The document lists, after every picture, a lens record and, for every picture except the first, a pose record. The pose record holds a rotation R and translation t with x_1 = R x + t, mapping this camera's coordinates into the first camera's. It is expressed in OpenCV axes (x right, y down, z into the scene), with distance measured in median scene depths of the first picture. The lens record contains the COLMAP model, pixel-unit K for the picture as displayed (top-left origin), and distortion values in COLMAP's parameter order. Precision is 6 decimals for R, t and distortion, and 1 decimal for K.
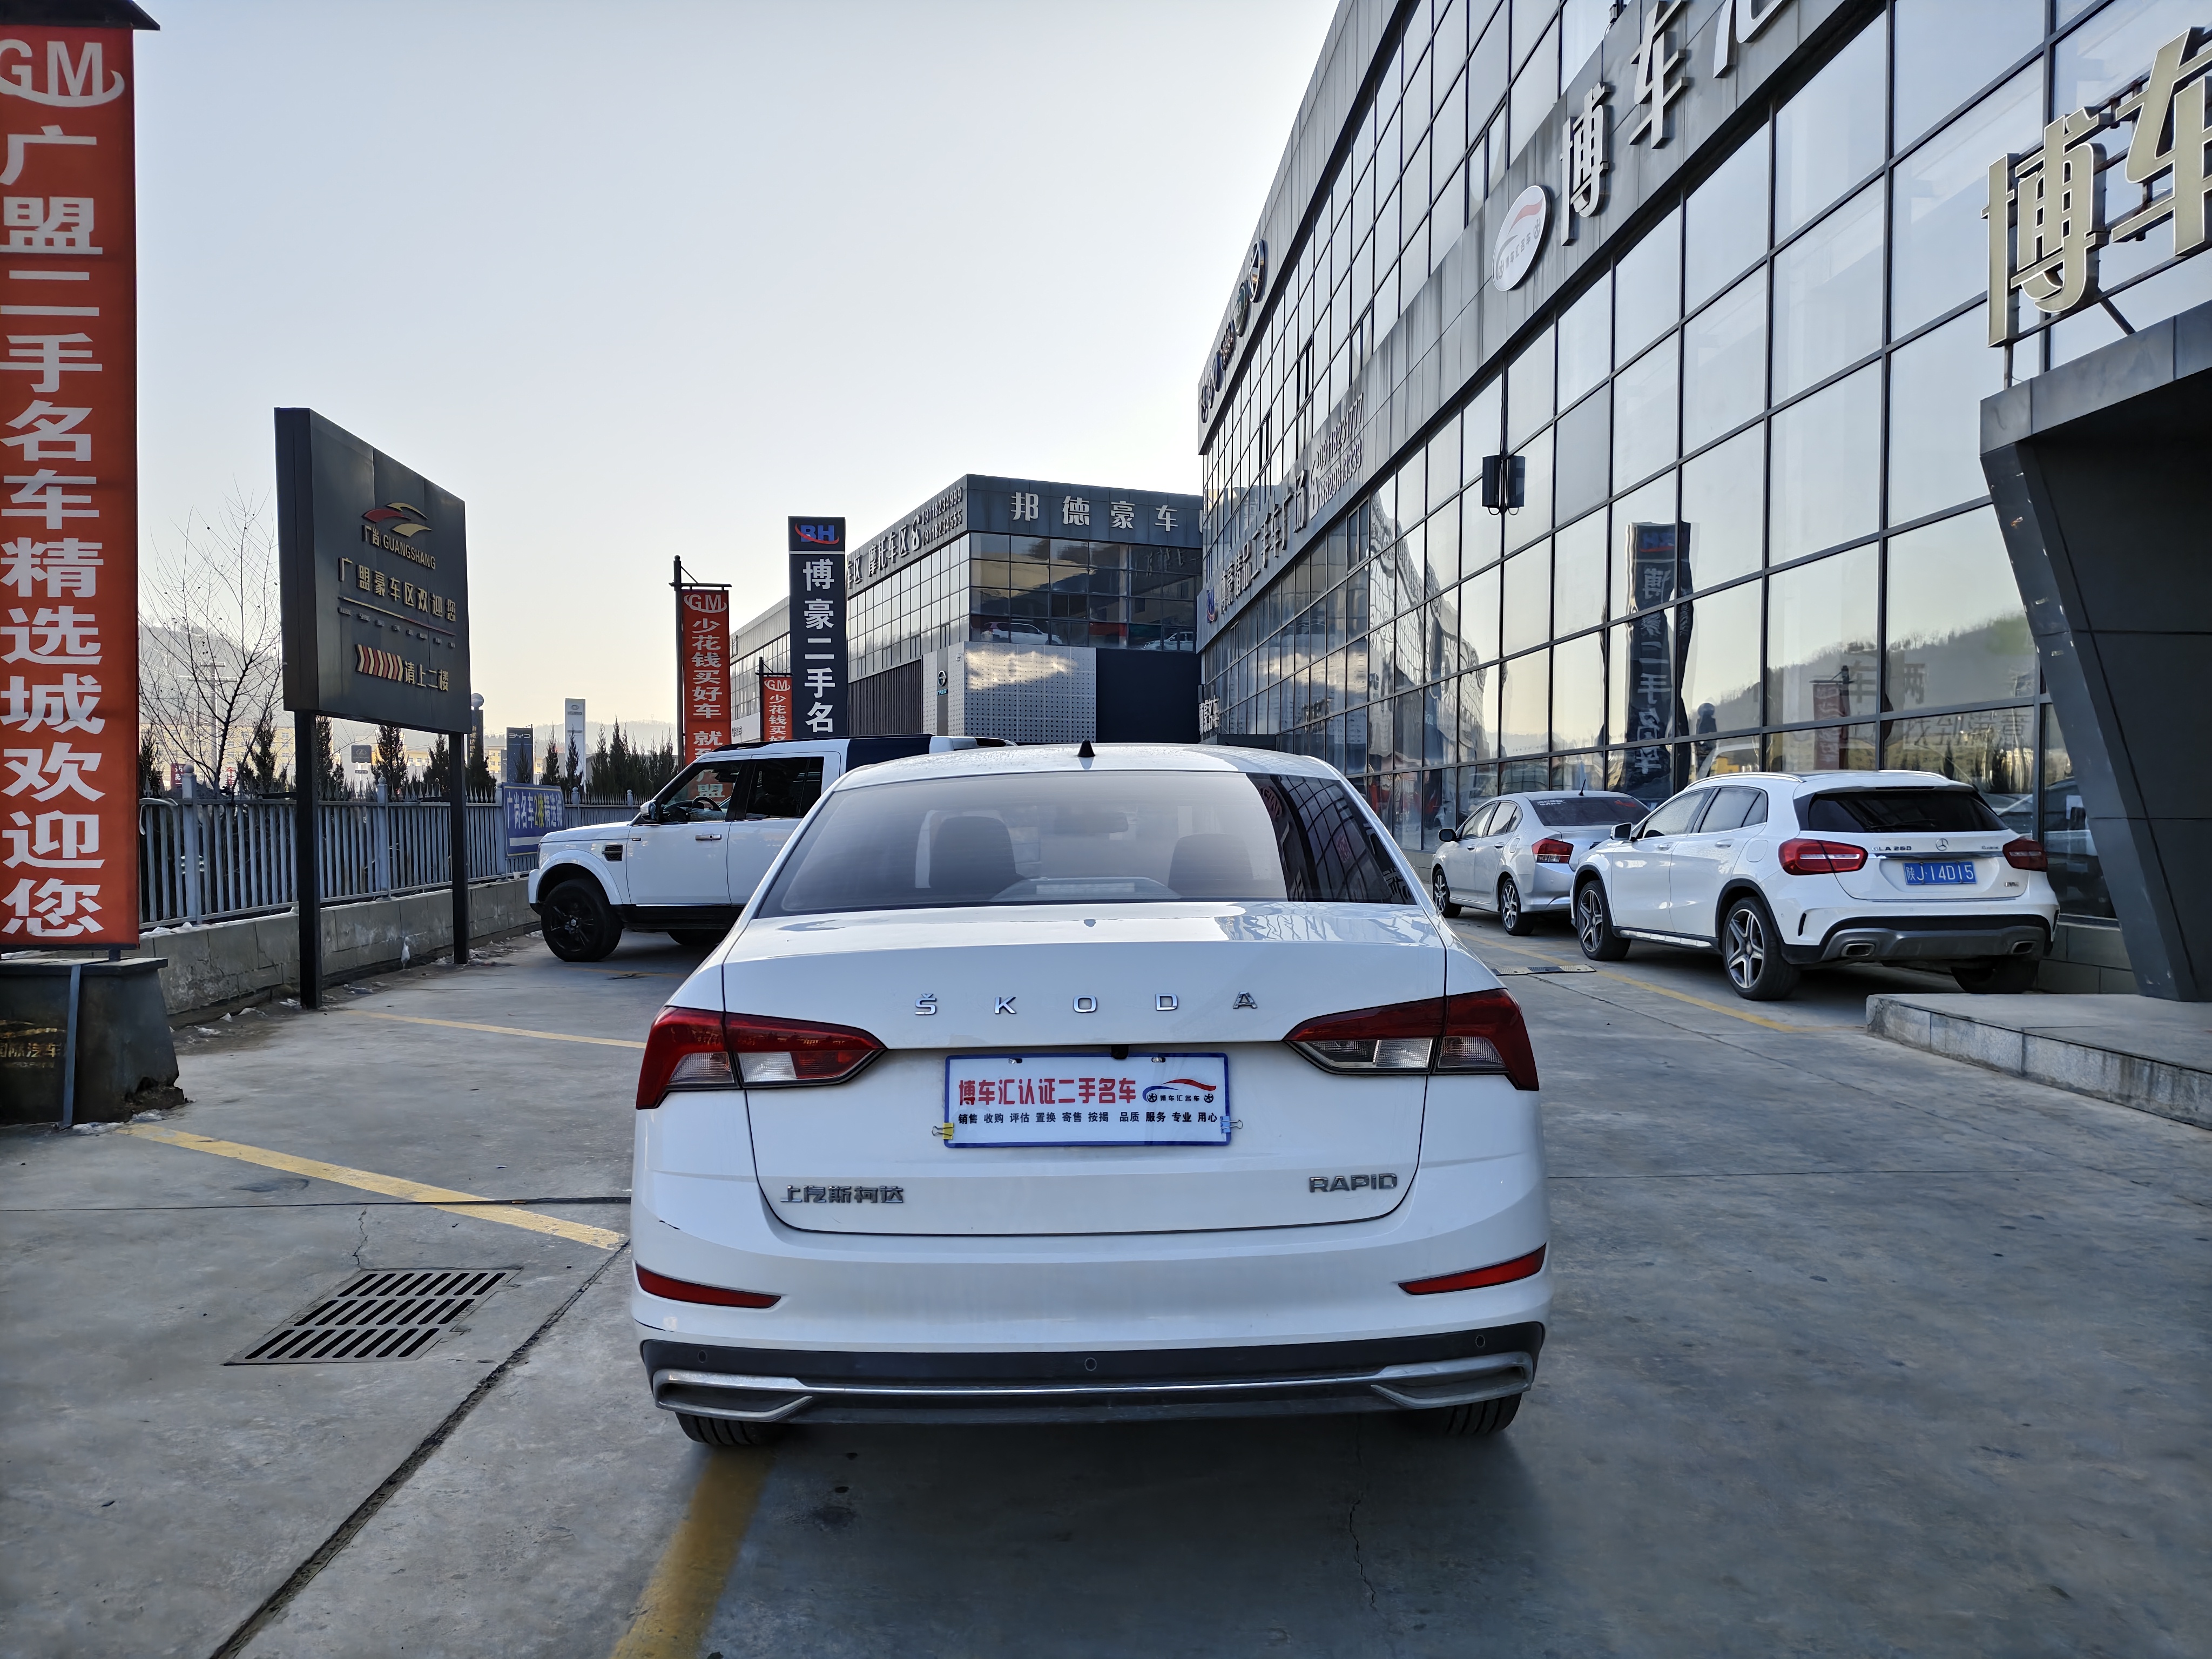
lens RADIAL K [[1510.8, 0, 1100.1], [0, 1510.8, 846.0], [0, 0, 1]] dist [0.033119, -0.029654]
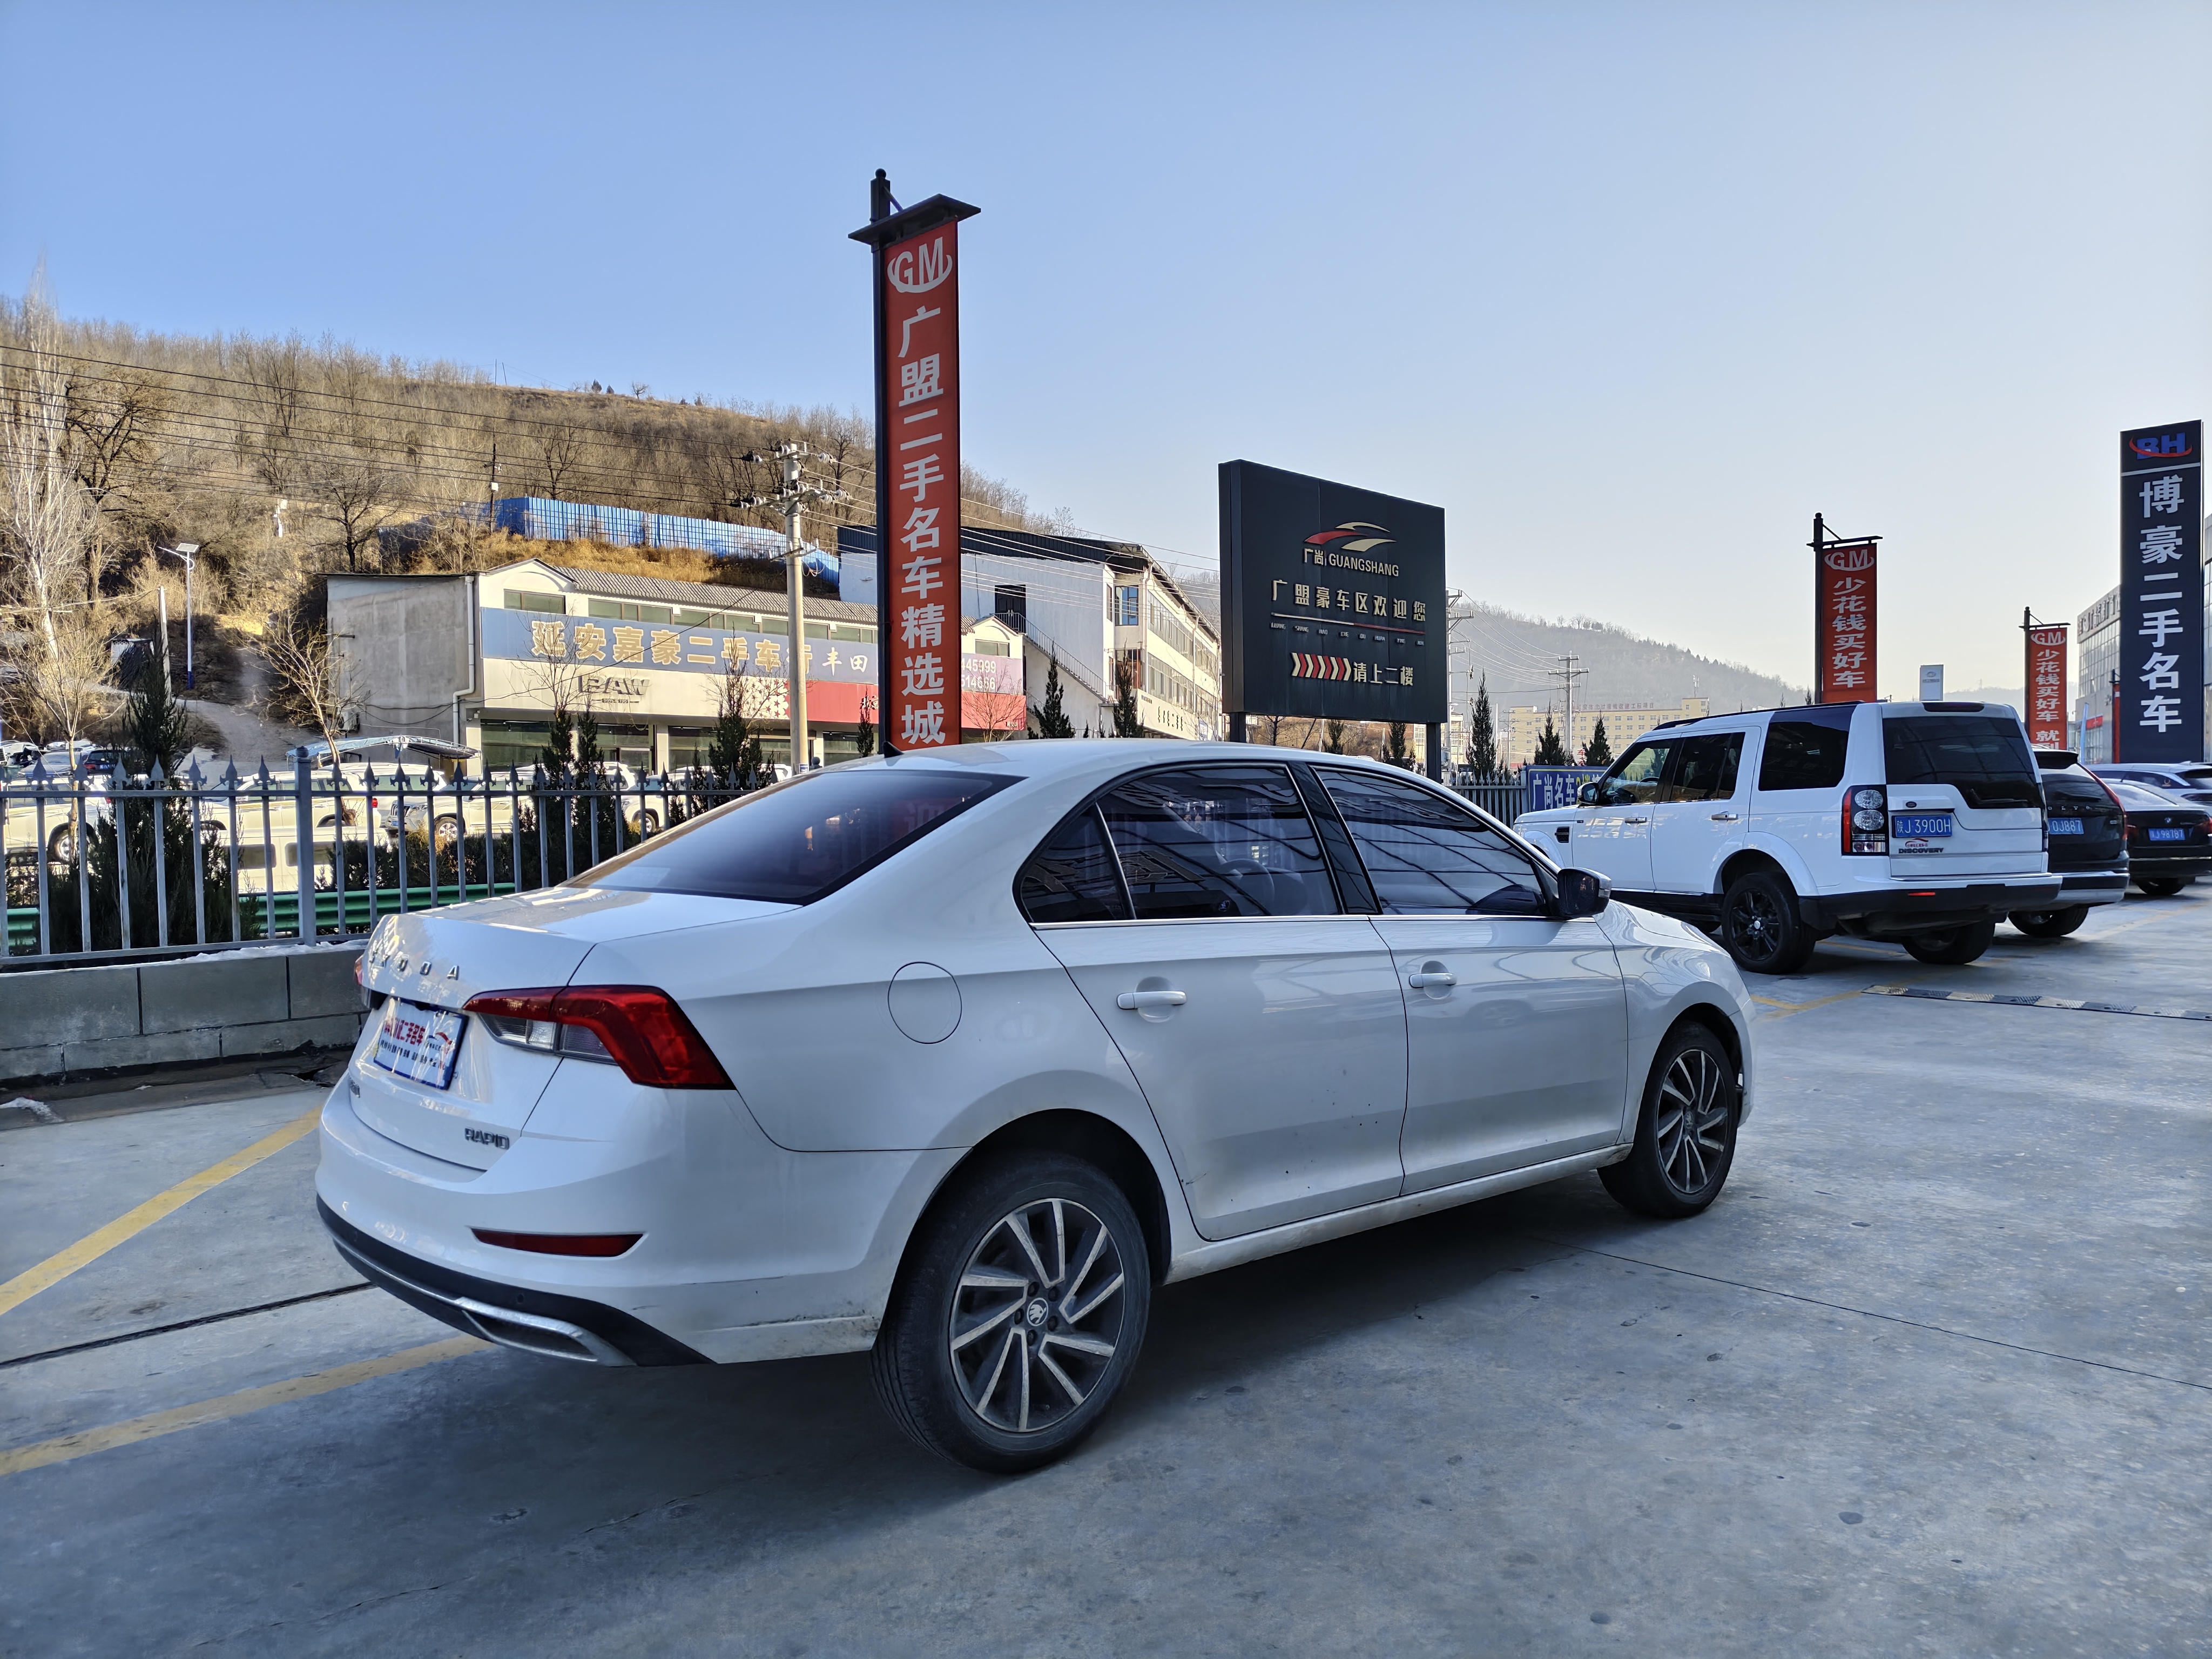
lens RADIAL K [[1510.8, 0, 1096.7], [0, 1510.8, 844.5], [0, 0, 1]] dist [0.033119, -0.029654]
pose [[0.662193, 0.020766, -0.749046, 0.461172], [-0.009871, 0.999771, 0.018990, -0.010163], [0.749268, -0.005181, 0.662246, 0.198490]]
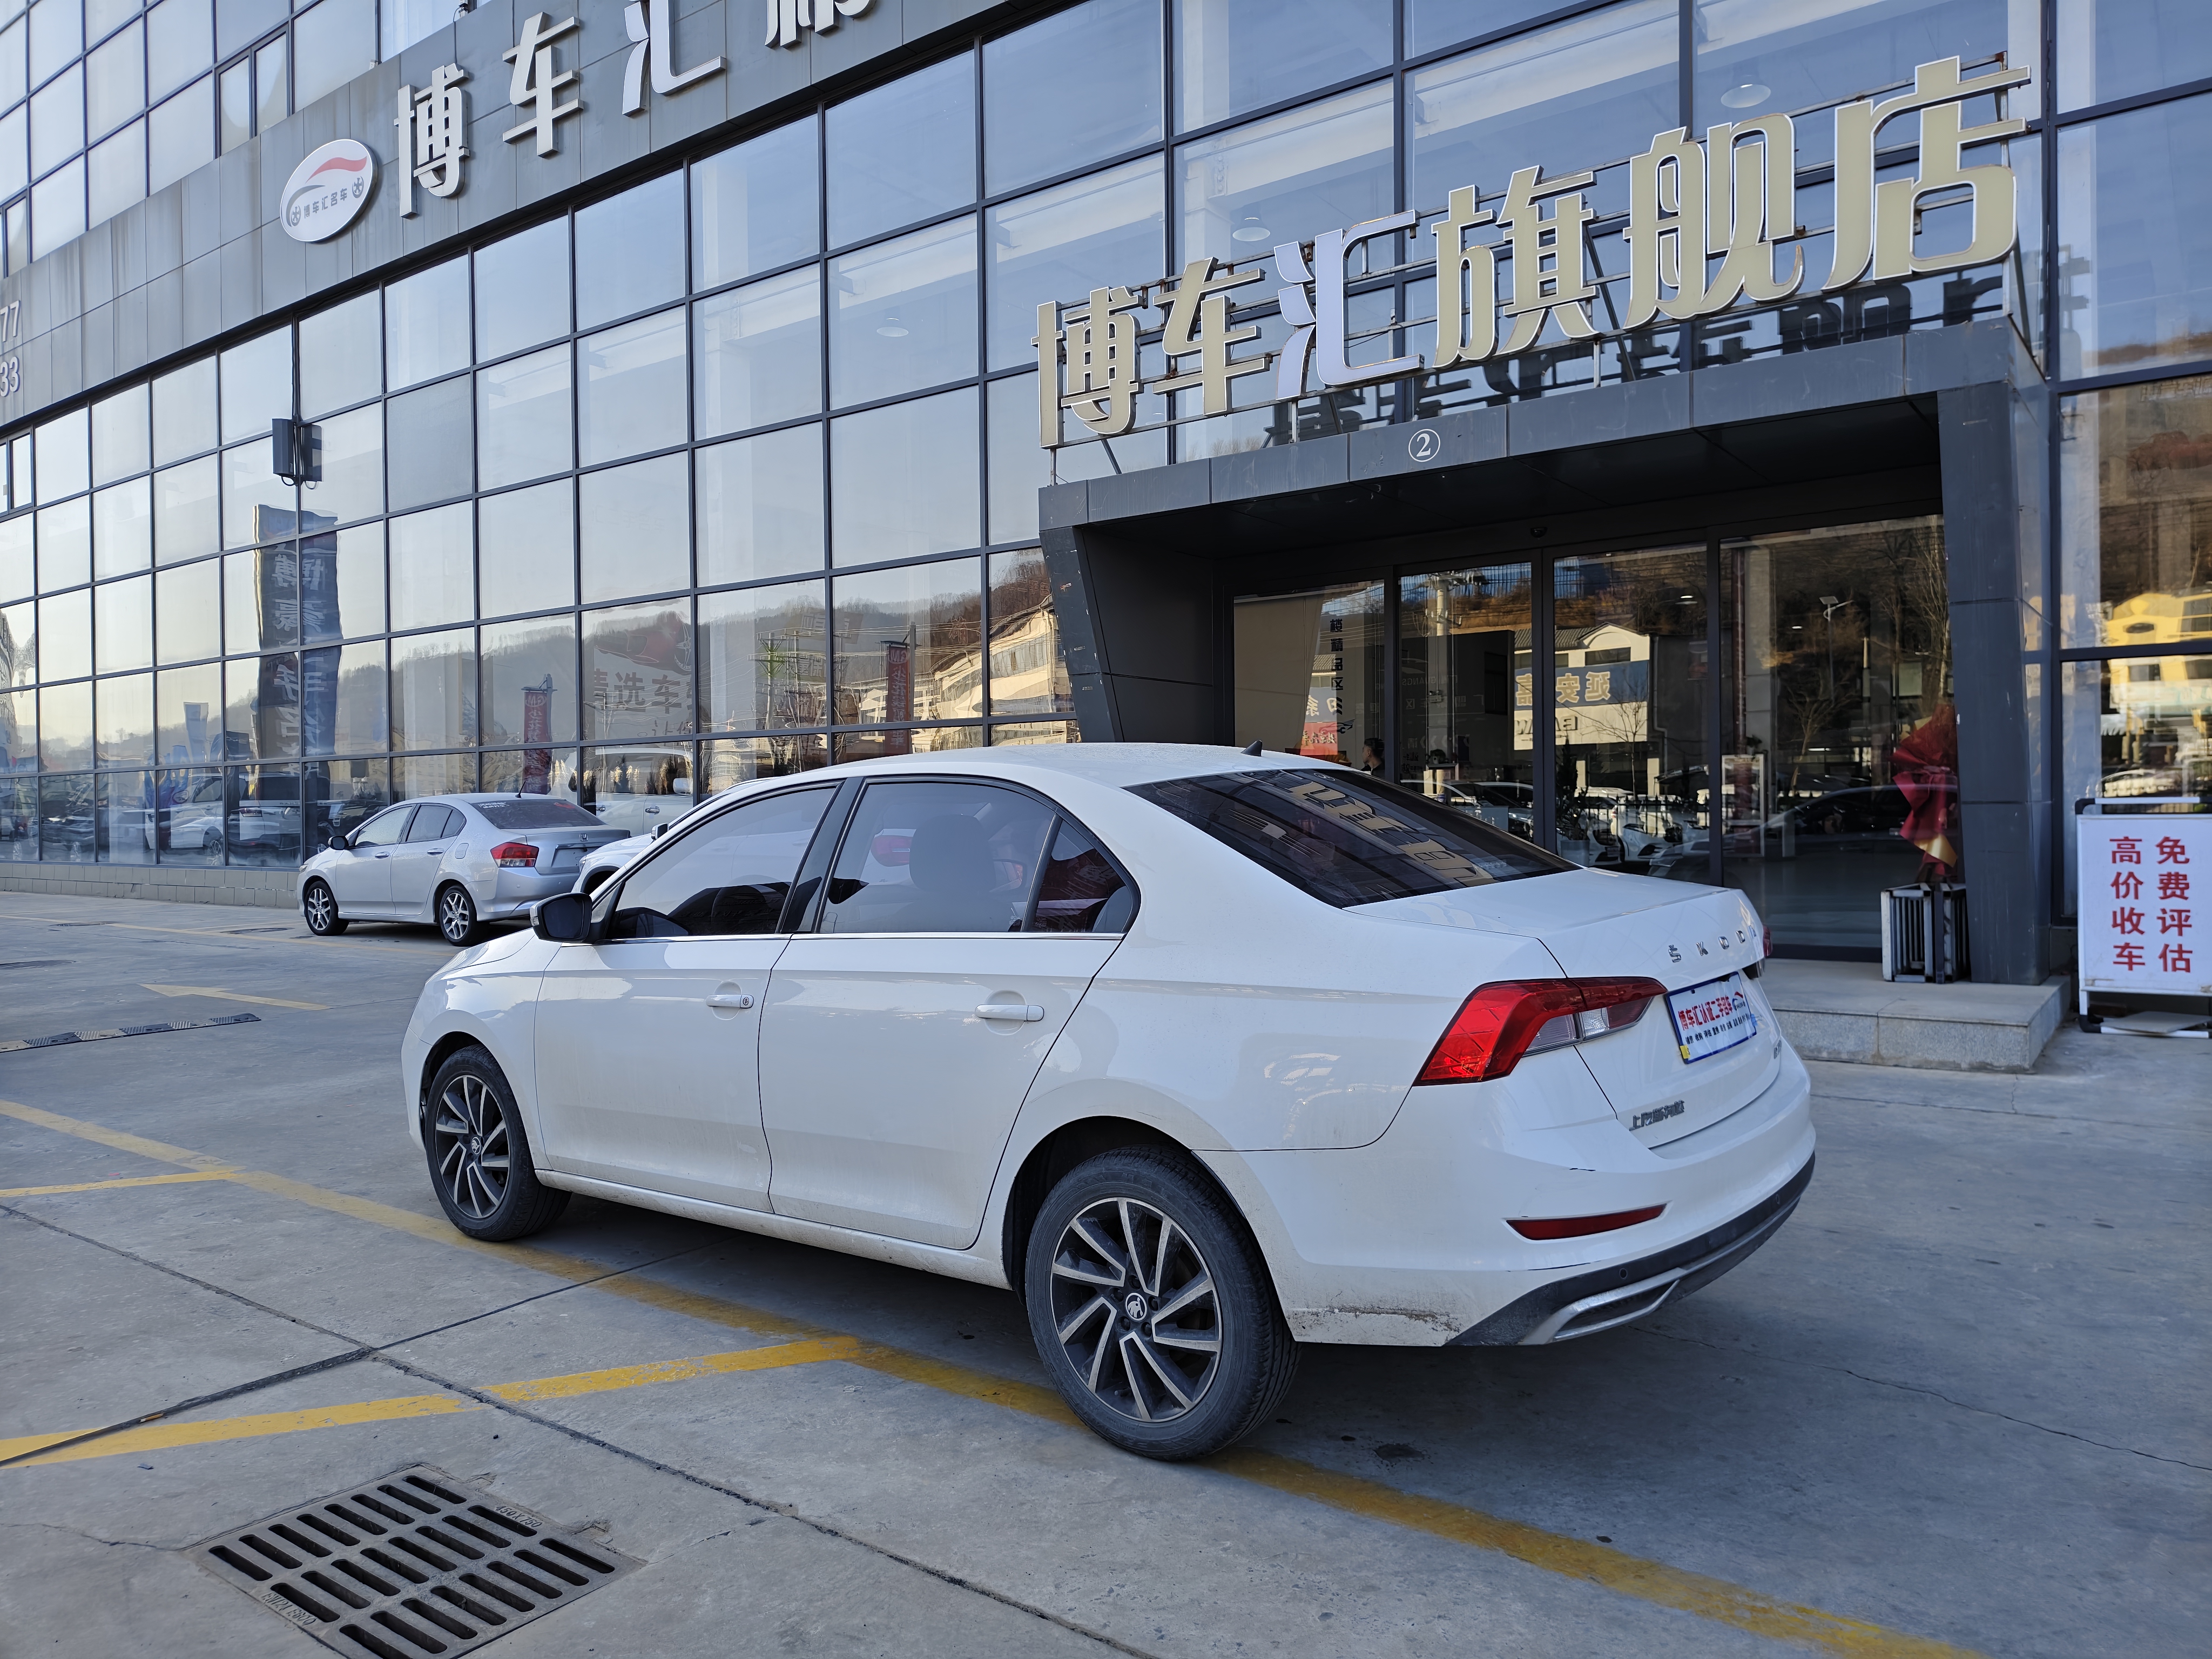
lens RADIAL K [[1510.8, 0, 1123.3], [0, 1510.8, 835.0], [0, 0, 1]] dist [0.033119, -0.029654]
pose [[0.622629, -0.022946, 0.782180, -0.478484], [0.030693, 0.999517, 0.004889, -0.005143], [-0.781915, 0.020963, 0.623033, 0.195683]]
